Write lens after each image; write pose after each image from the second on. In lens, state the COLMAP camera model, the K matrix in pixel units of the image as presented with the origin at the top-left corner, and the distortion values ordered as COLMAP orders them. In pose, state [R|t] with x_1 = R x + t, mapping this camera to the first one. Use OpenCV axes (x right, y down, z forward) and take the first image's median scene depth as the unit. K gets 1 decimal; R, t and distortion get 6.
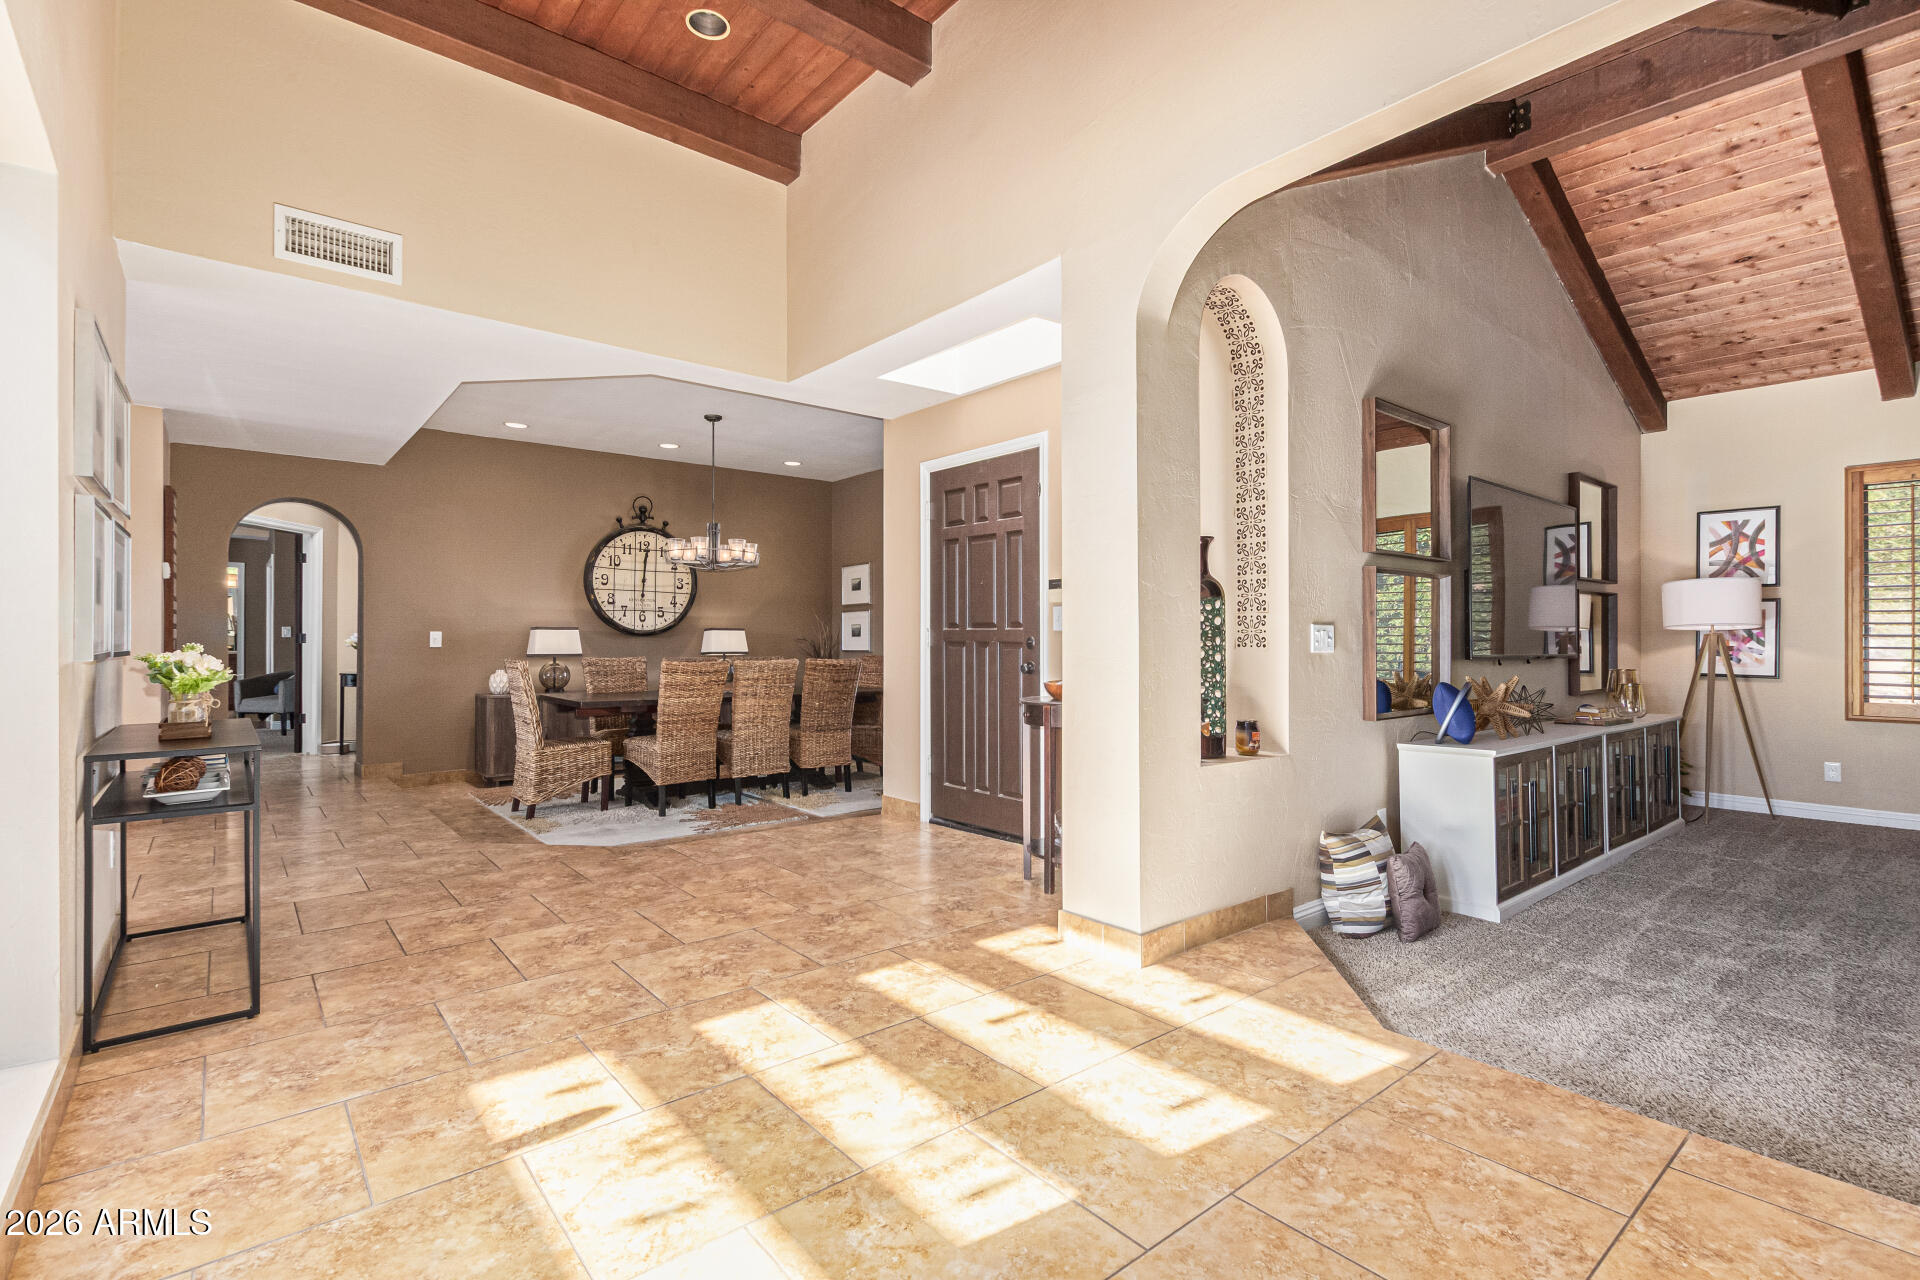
lens RADIAL K [[881.7, 0, 965.0], [0, 881.7, 630.1], [0, 0, 1]] dist [0.004098, -0.000311]
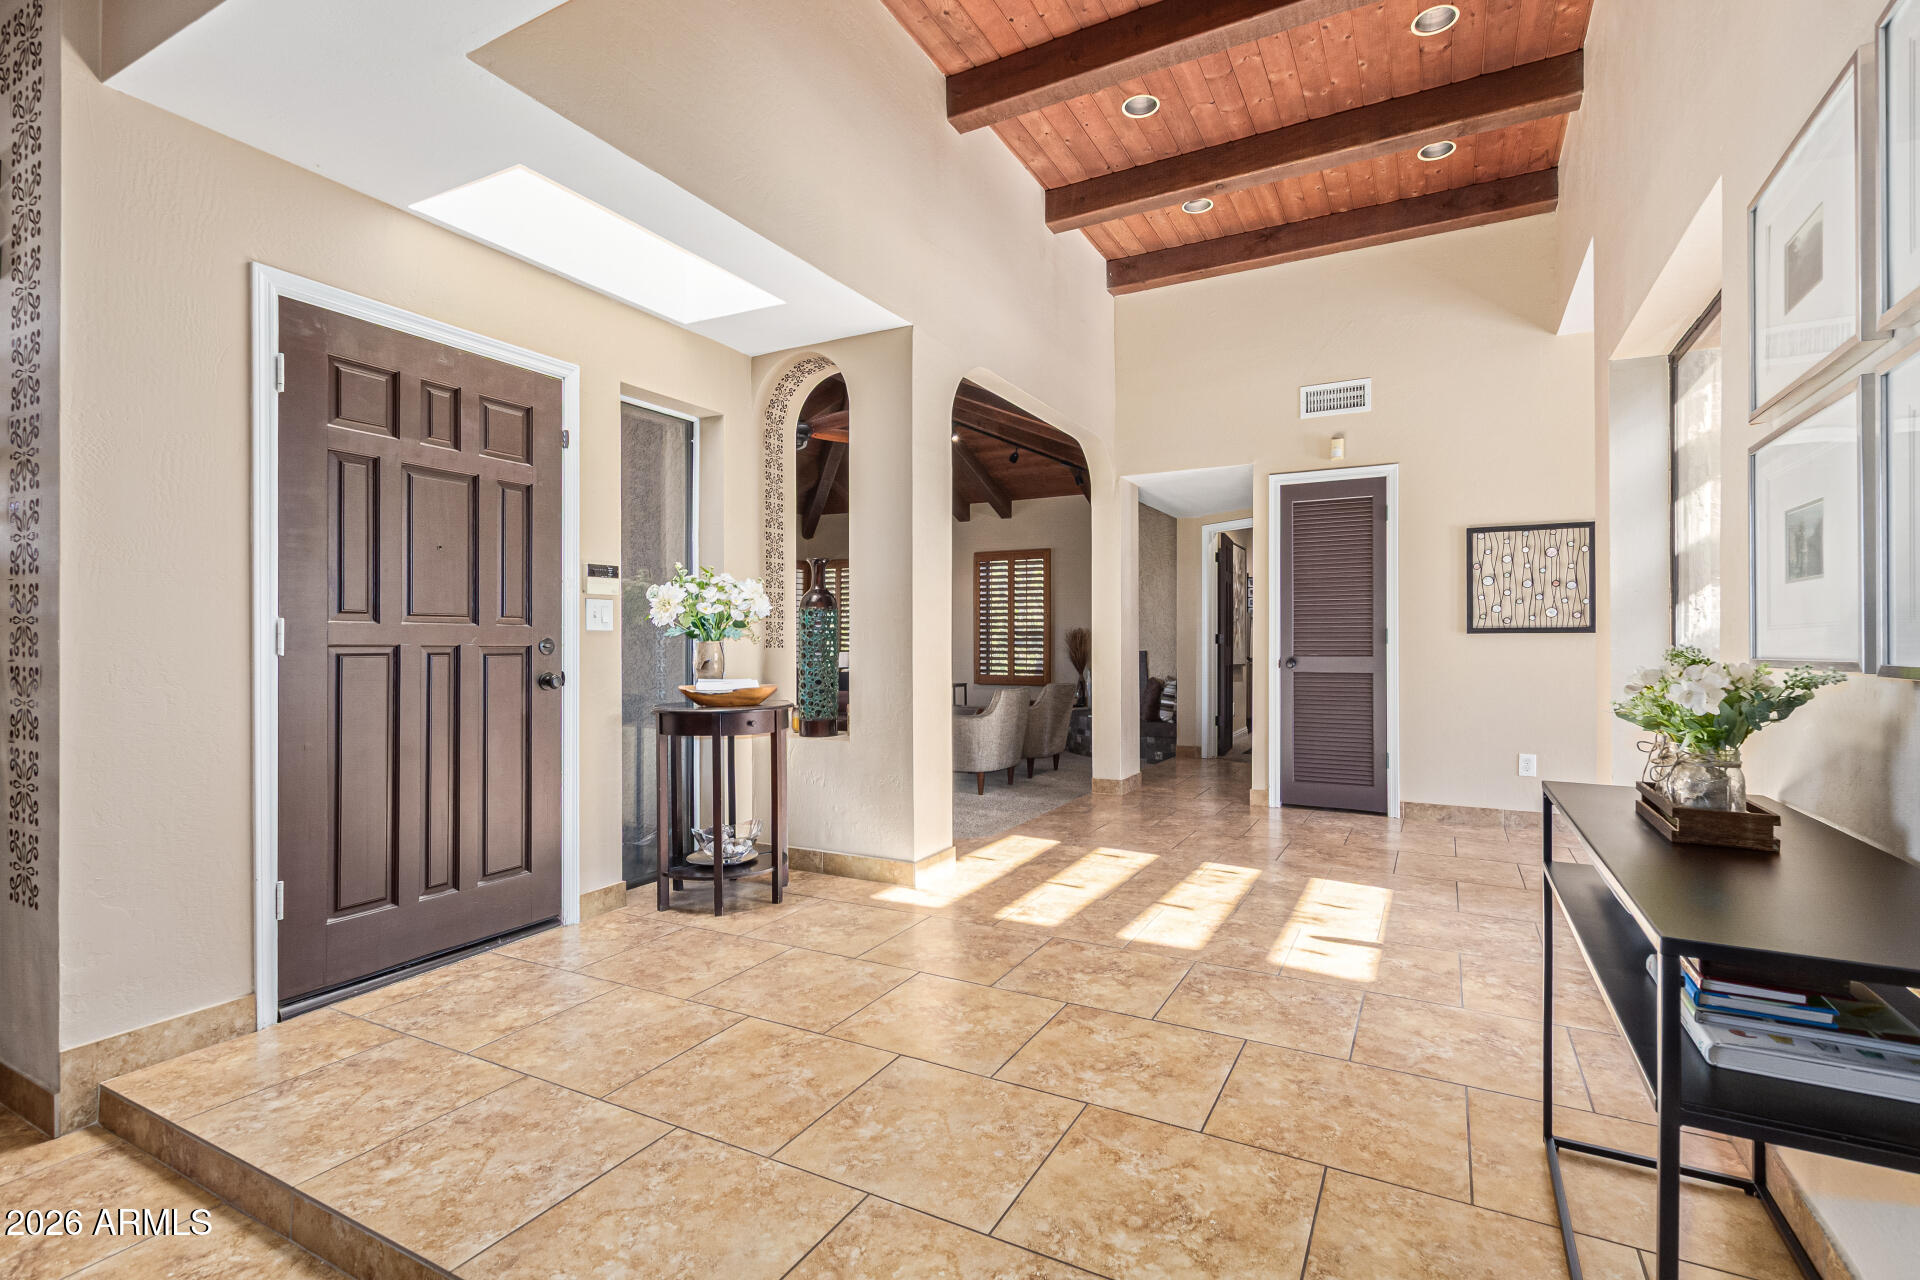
lens RADIAL K [[881.7, 0, 967.7], [0, 881.7, 643.1], [0, 0, 1]] dist [0.004098, -0.000311]
pose [[-0.370268, -0.001785, 0.928923, -1.215344], [-0.005468, 0.999985, -0.000258, 0.016026], [-0.928909, -0.005175, -0.370272, 1.604292]]
